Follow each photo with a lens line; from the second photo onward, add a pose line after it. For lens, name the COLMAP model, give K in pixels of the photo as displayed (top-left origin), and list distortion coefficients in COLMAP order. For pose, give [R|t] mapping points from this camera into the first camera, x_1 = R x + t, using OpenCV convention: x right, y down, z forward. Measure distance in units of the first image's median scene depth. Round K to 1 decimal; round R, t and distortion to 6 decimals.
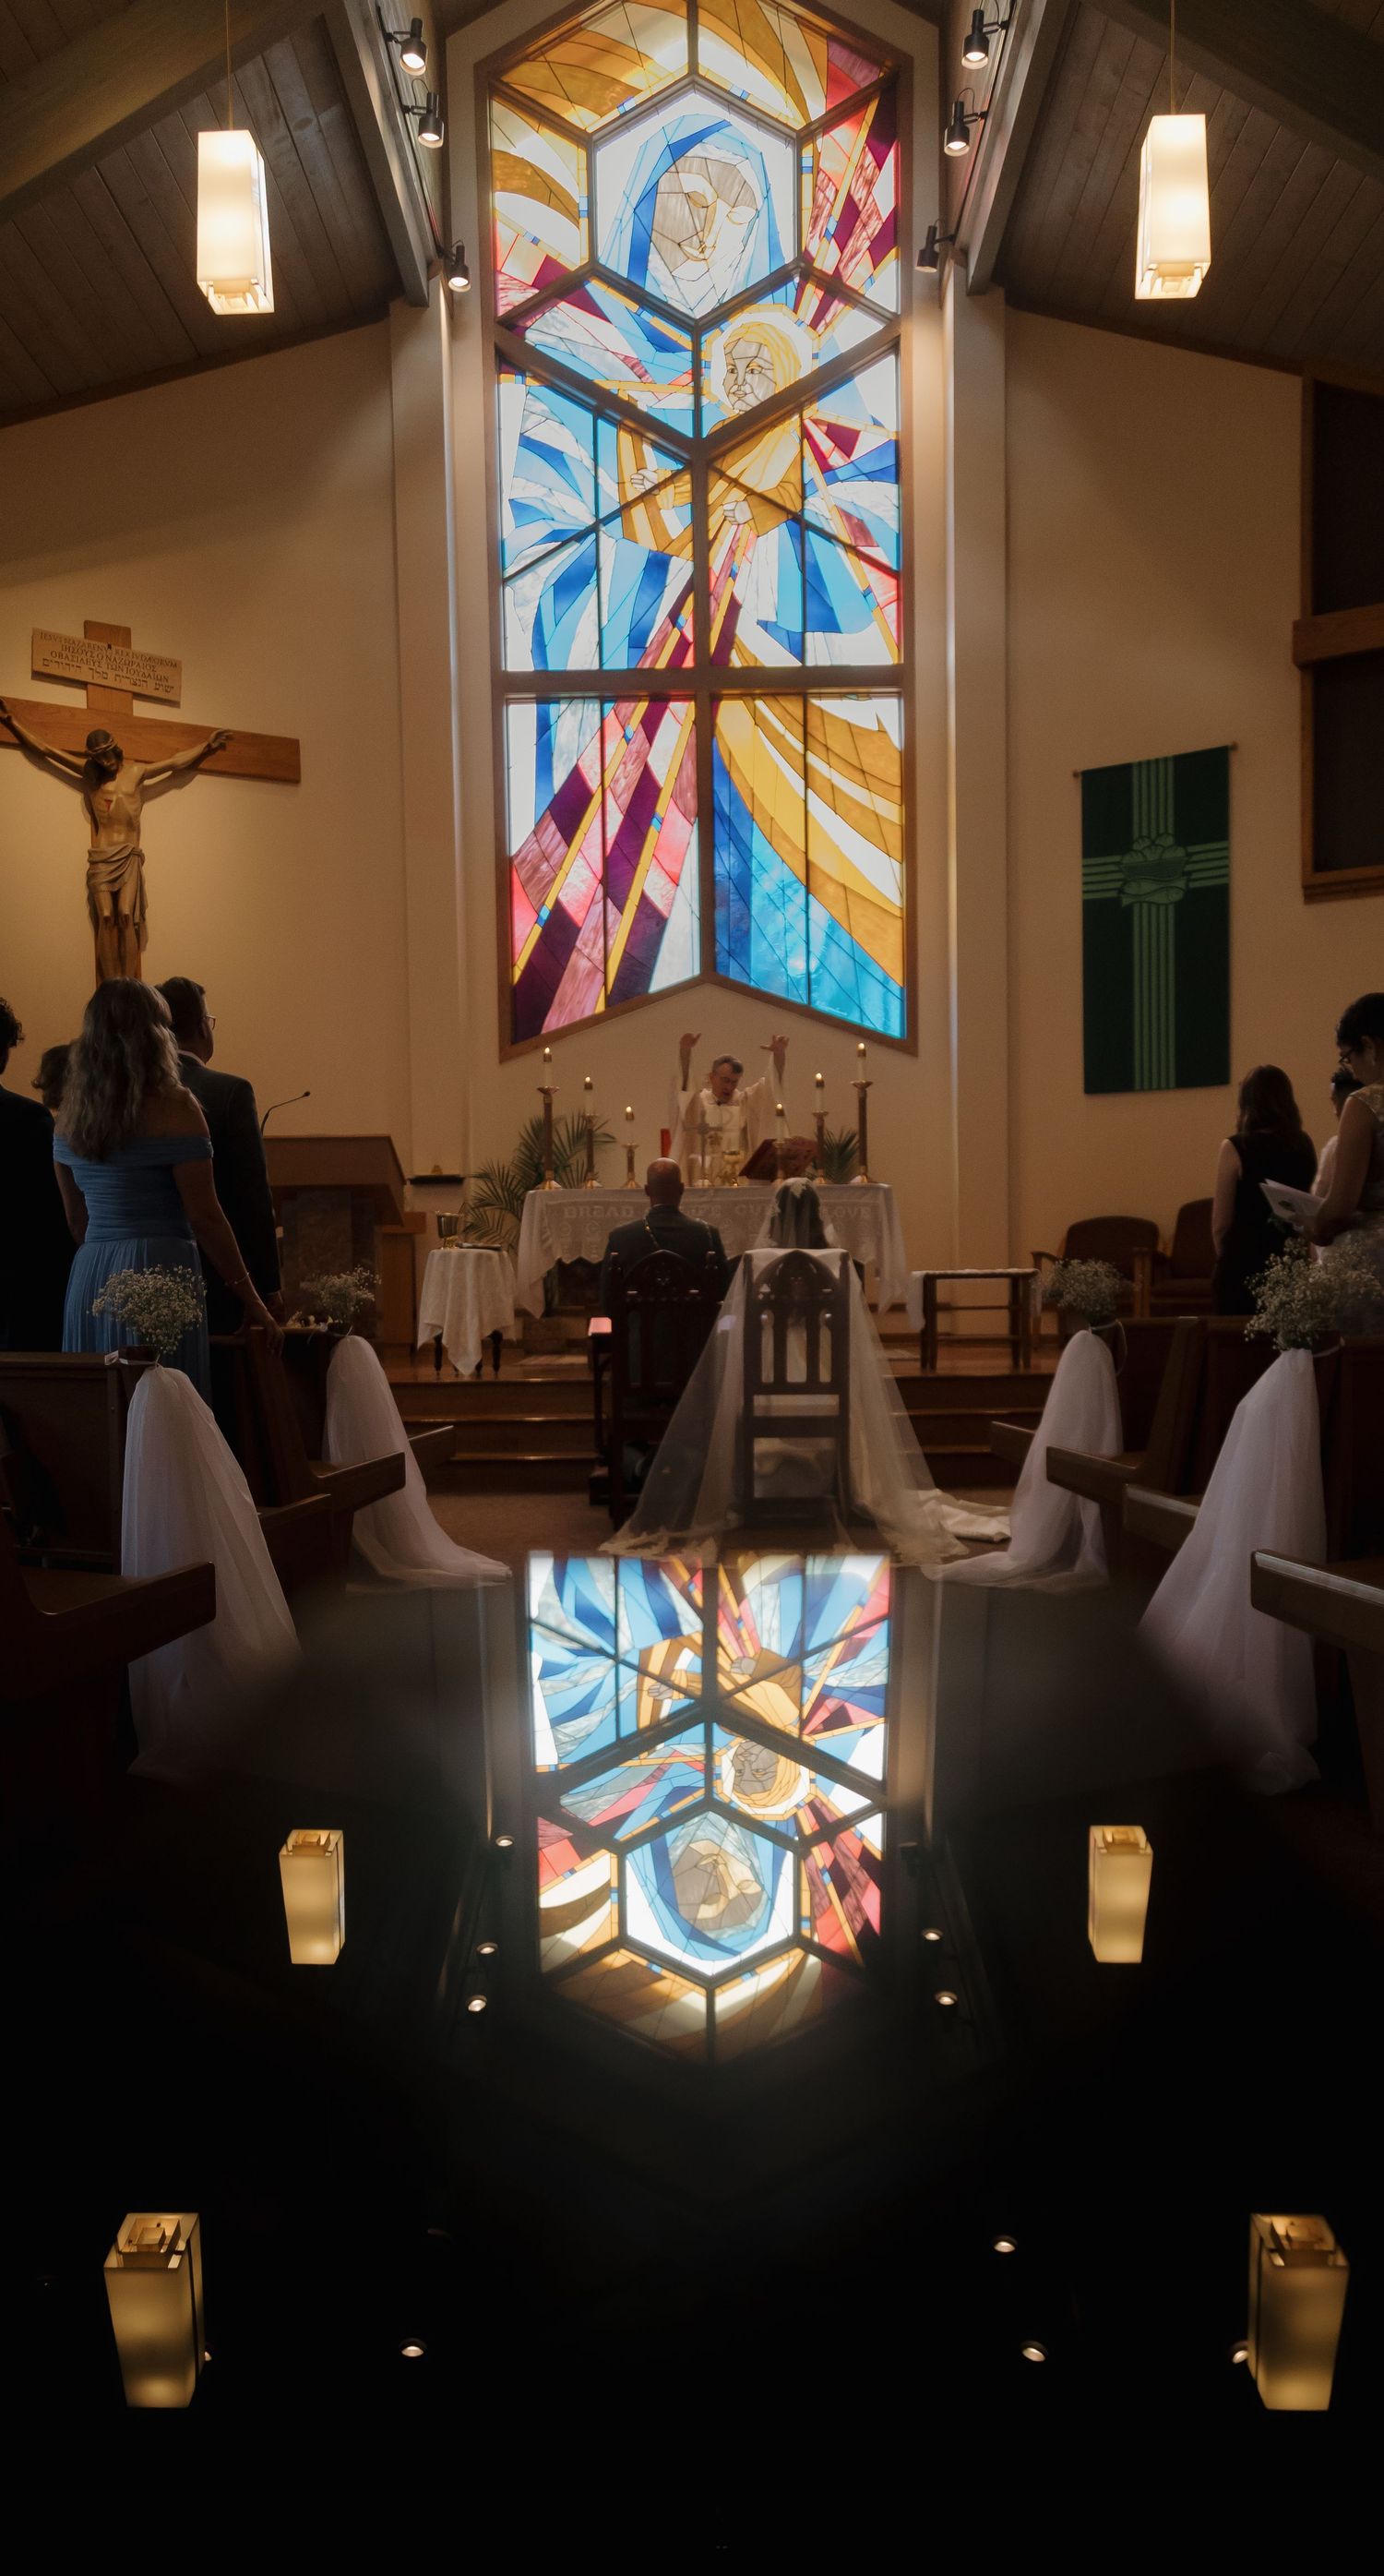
lens RADIAL K [[1949.4, 0, 732.1], [0, 1949.4, 1378.1], [0, 0, 1]] dist [0.039252, 0.004750]
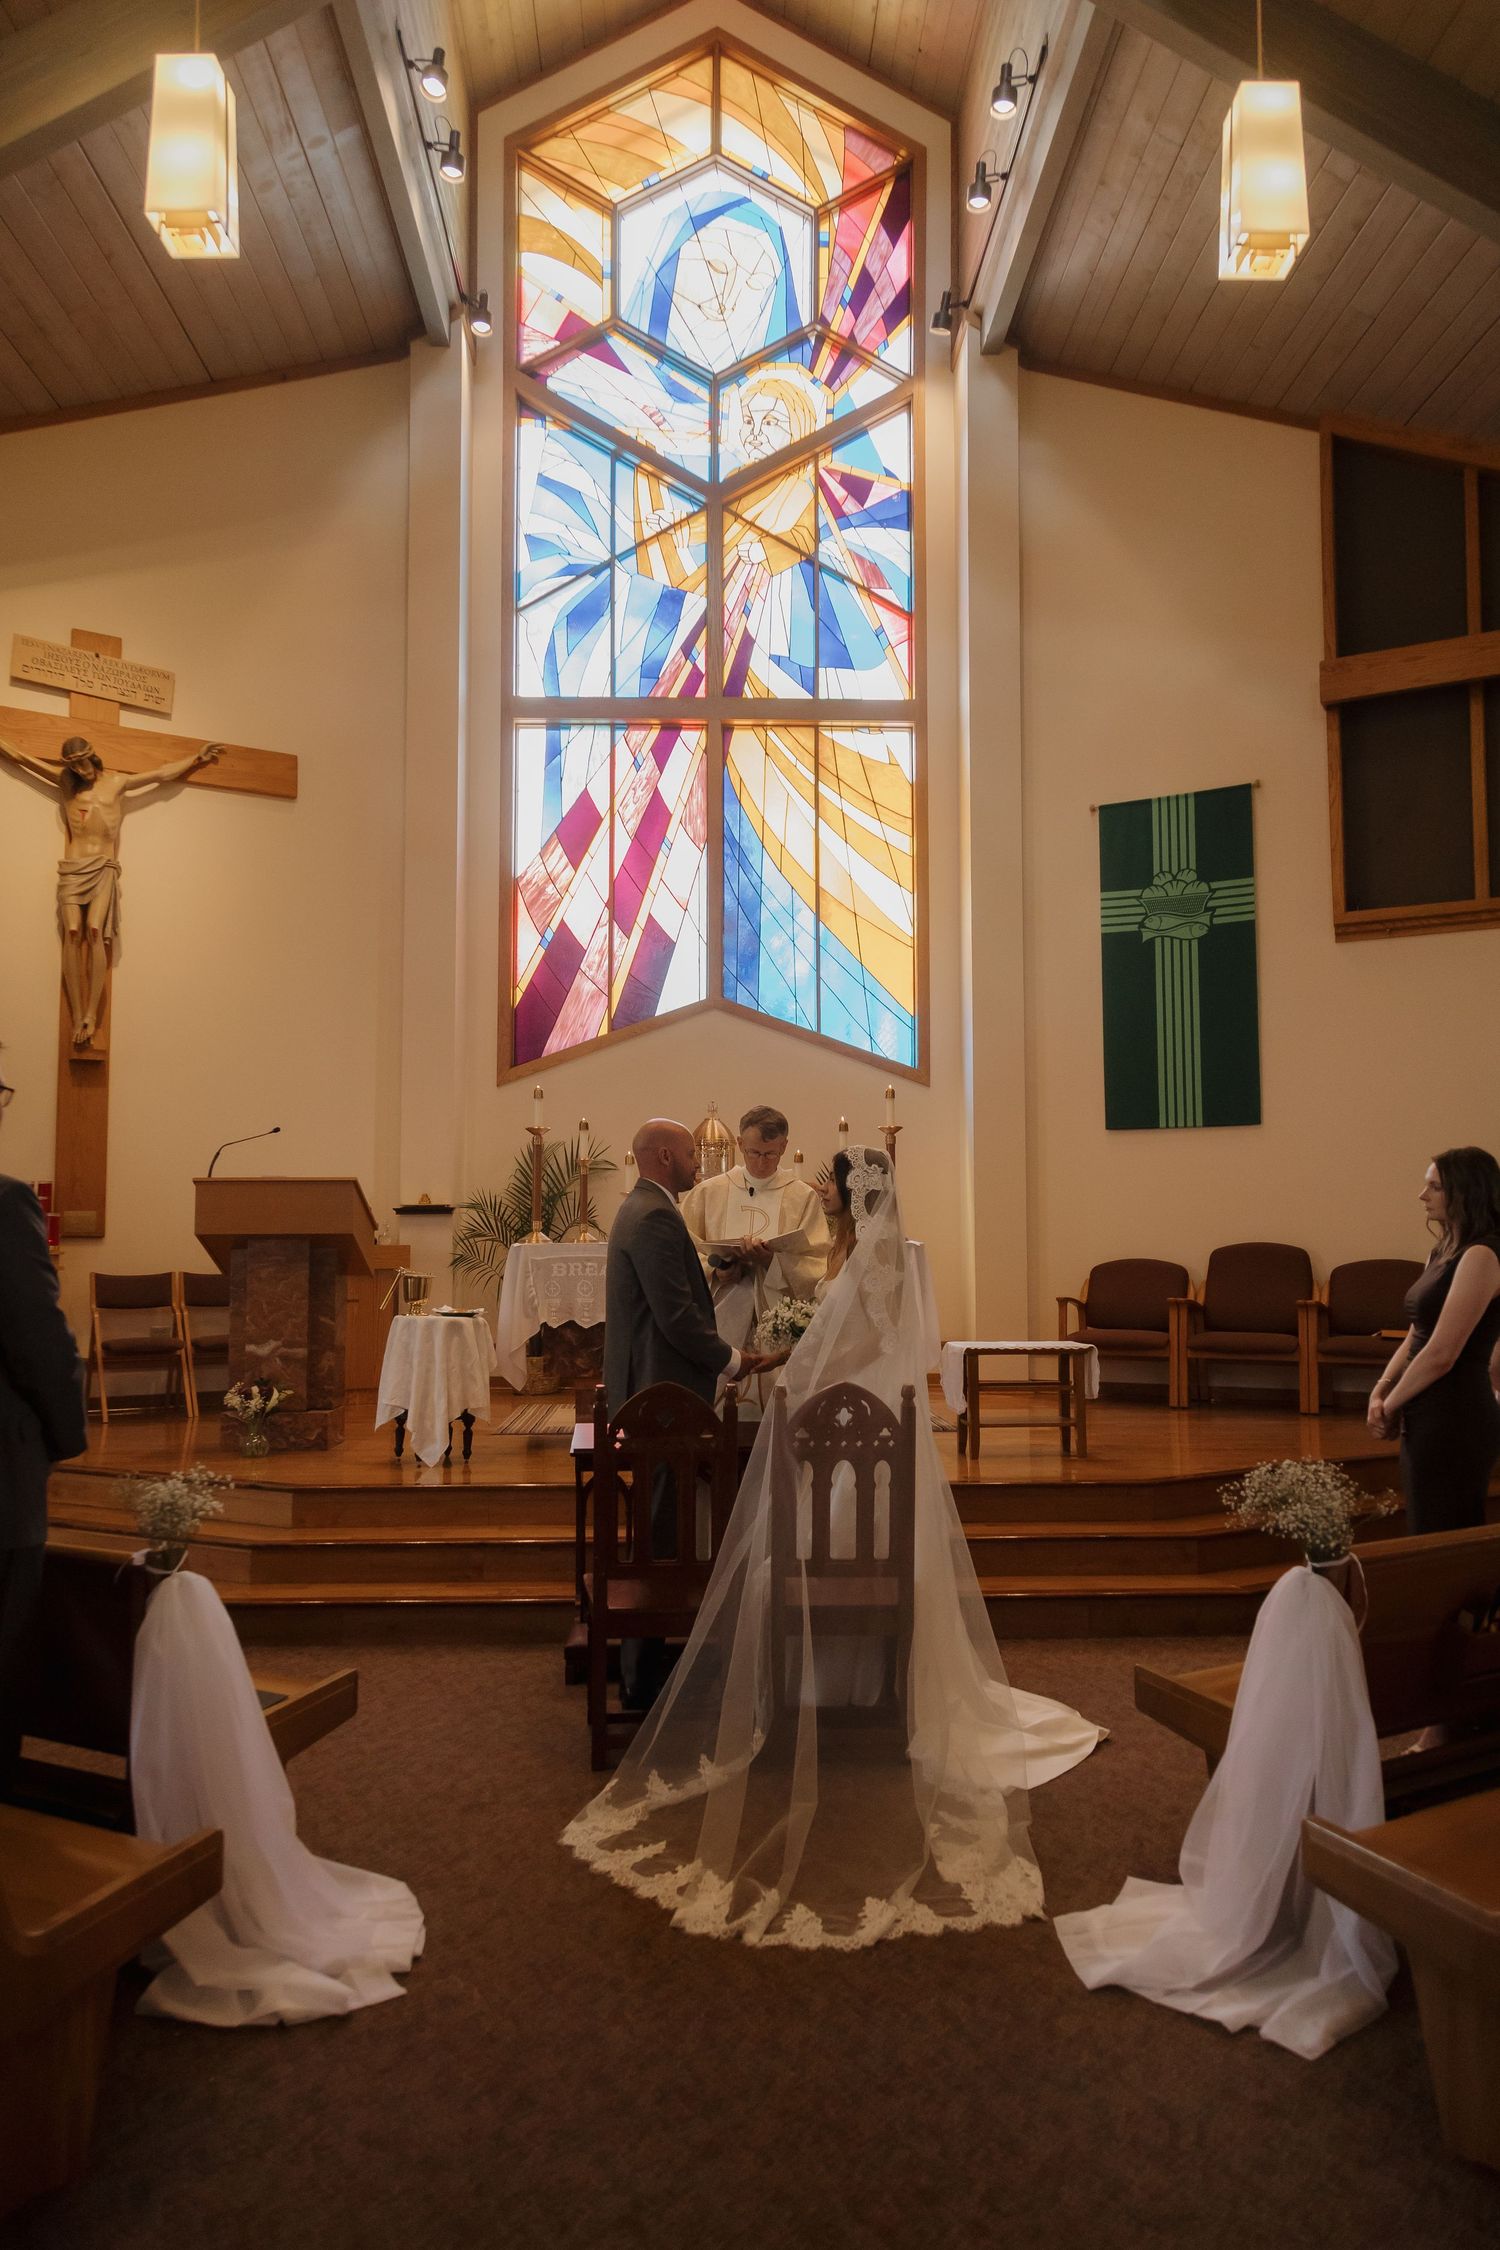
lens RADIAL K [[1599.7, 0, 772.3], [0, 1599.7, 1118.8], [0, 0, 1]] dist [0.026392, -0.003975]
pose [[0.999302, 0.015946, 0.033797, -0.010255], [-0.011780, 0.992695, -0.120077, -0.052554], [-0.035465, 0.119595, 0.992189, 0.216141]]
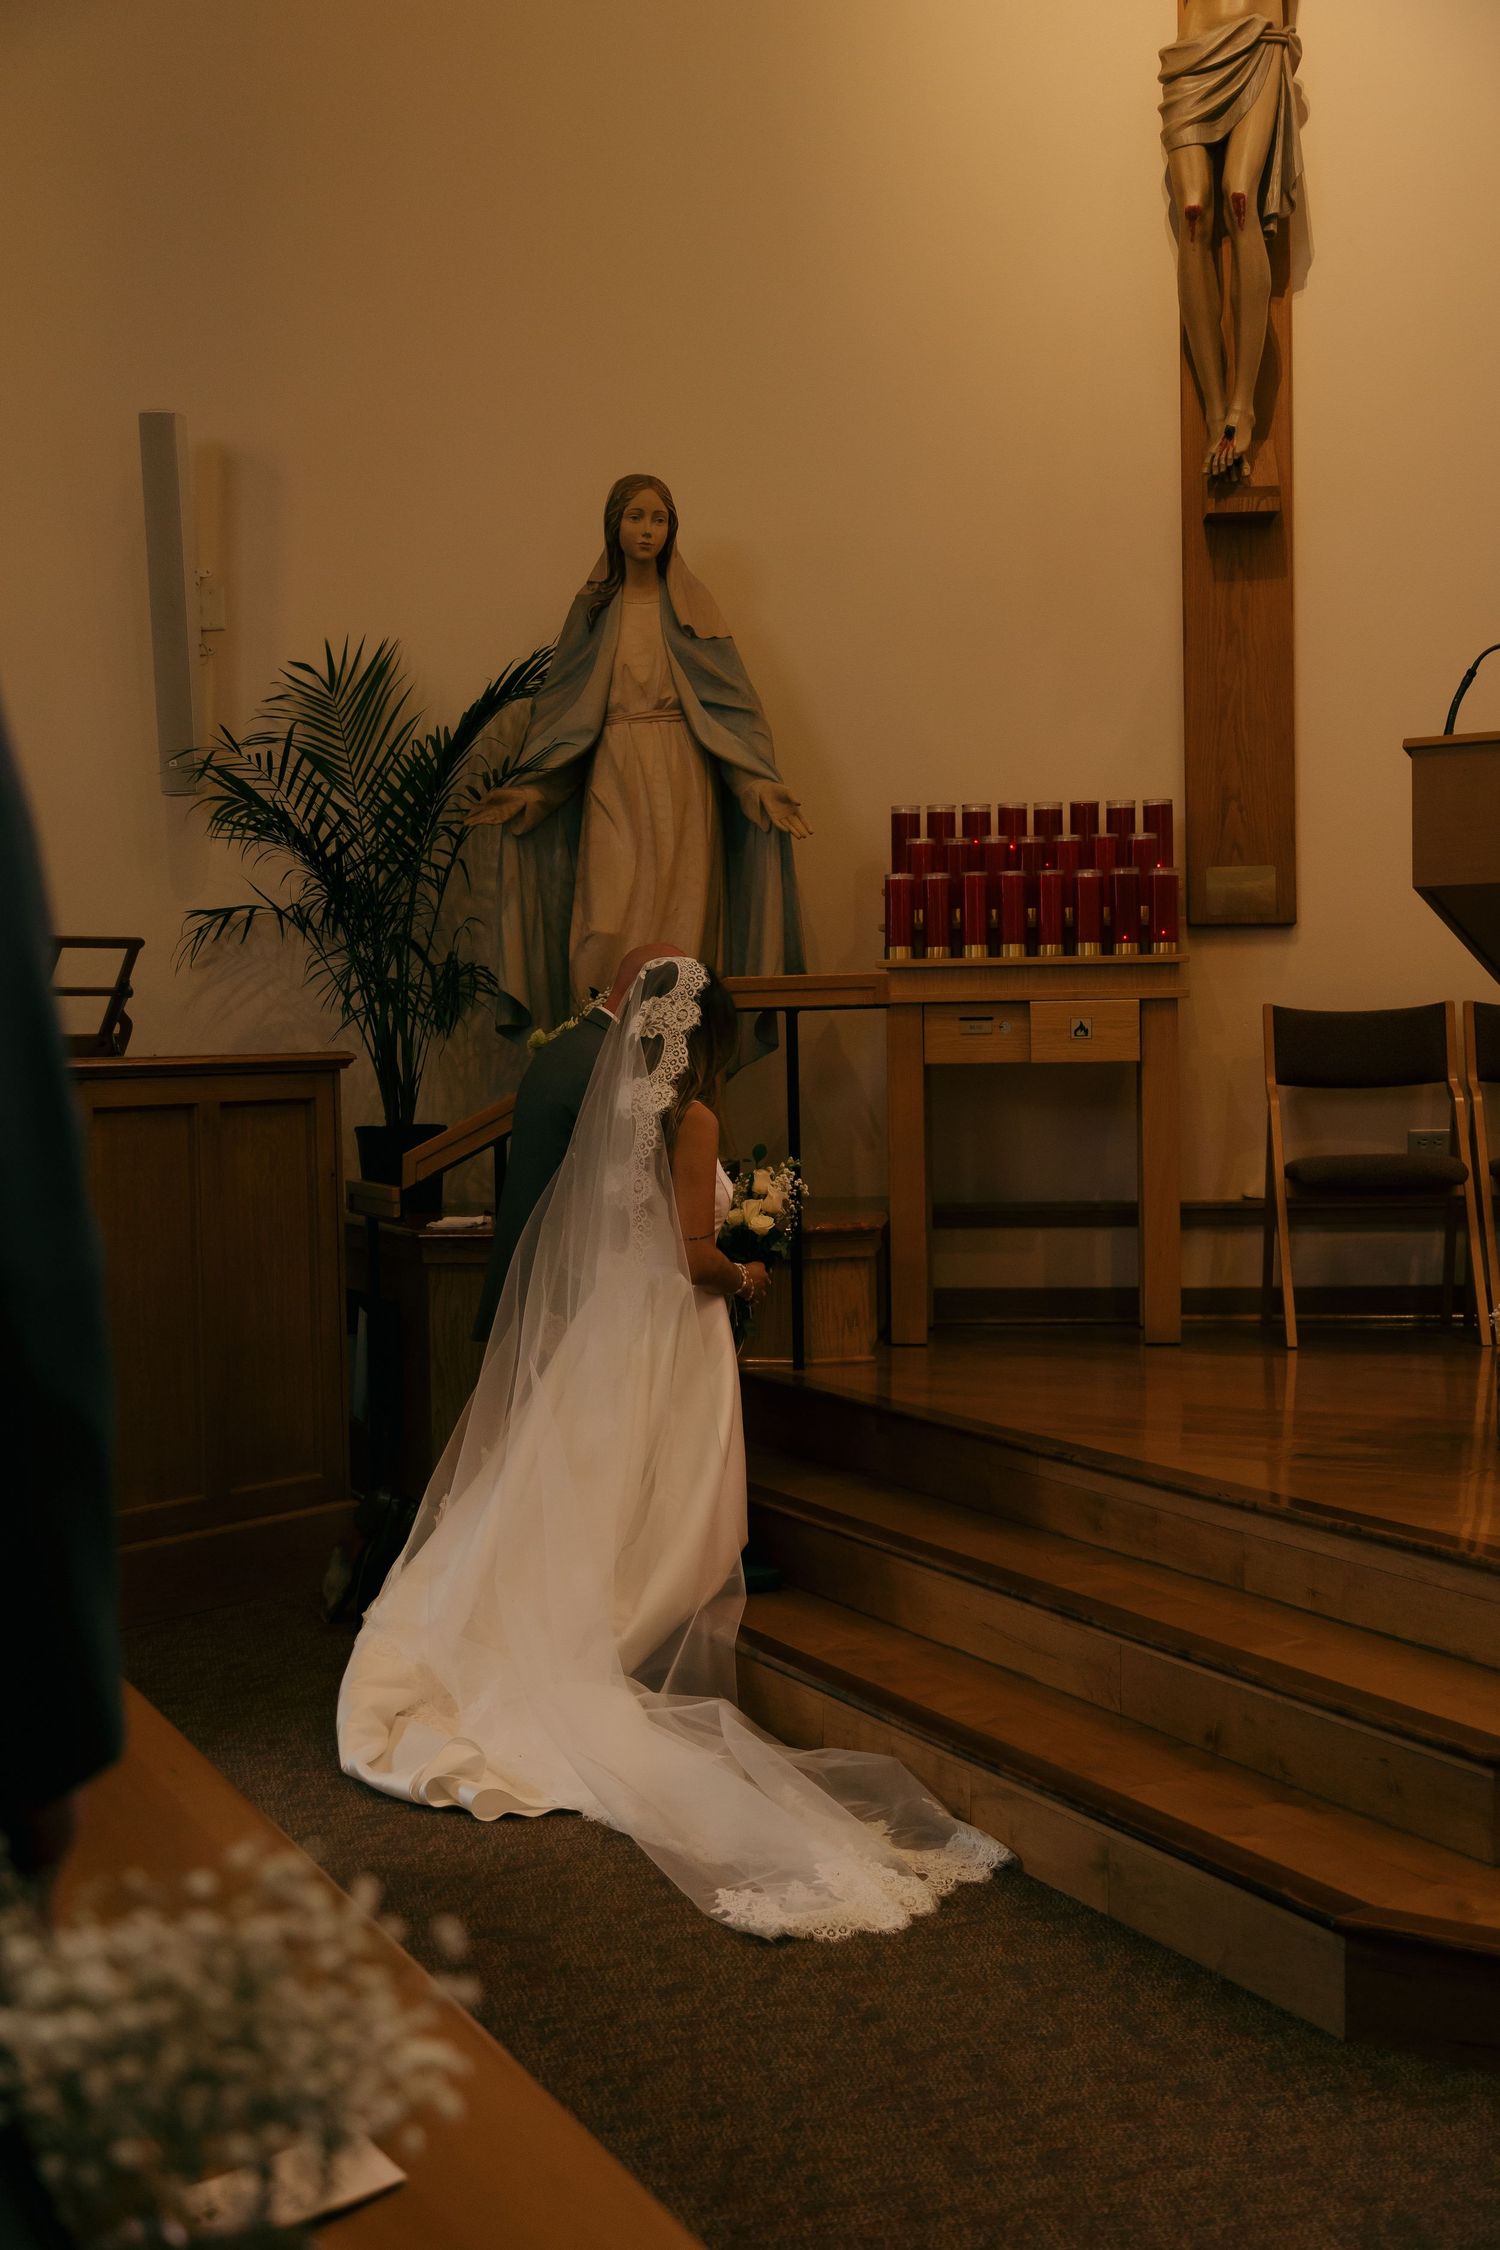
lens RADIAL K [[2878.8, 0, 740.6], [0, 2878.8, 1133.4], [0, 0, 1]] dist [0.042231, 0.000000]
pose [[0.800792, 0.021522, -0.598556, -0.032854], [-0.016592, 0.999768, 0.013750, -0.048335], [0.598713, -0.001080, 0.800963, 0.424579]]
